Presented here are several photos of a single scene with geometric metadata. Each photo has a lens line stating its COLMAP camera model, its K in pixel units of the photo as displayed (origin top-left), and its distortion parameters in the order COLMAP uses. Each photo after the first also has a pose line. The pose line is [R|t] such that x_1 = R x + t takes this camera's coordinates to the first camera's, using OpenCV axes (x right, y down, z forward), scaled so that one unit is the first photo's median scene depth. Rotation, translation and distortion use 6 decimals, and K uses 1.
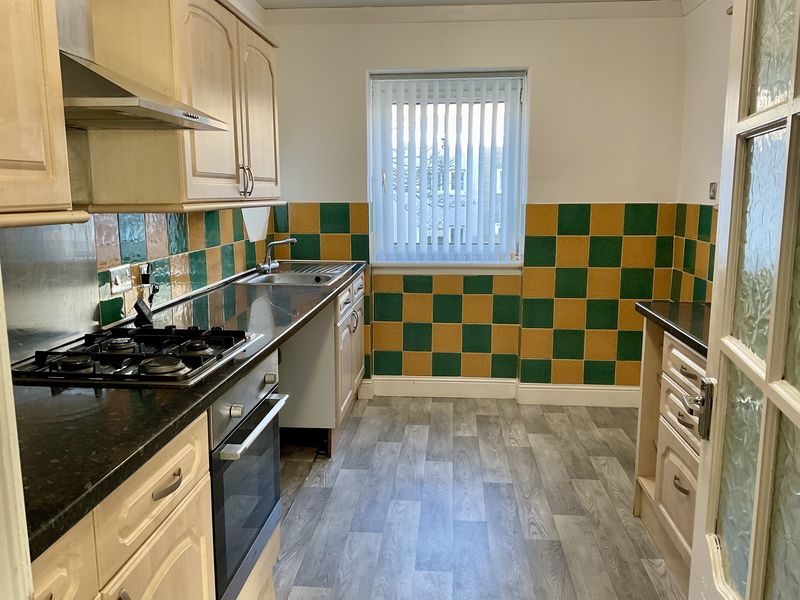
lens RADIAL K [[672.1, 0, 400.0], [0, 672.1, 300.0], [0, 0, 1]] dist [-0.000427, -0.158511]
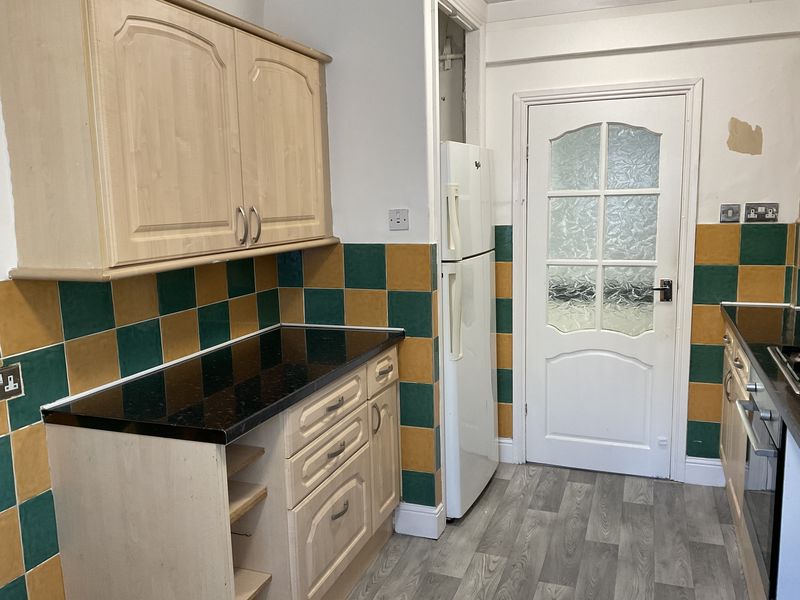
lens RADIAL K [[659.8, 0, 413.7], [0, 659.8, 298.3], [0, 0, 1]] dist [0.083526, -0.145155]
pose [[-0.966487, -0.022129, 0.255761, 0.076631], [0.053149, 0.957444, 0.283683, -0.288596], [-0.251154, 0.287769, -0.924181, 1.685907]]
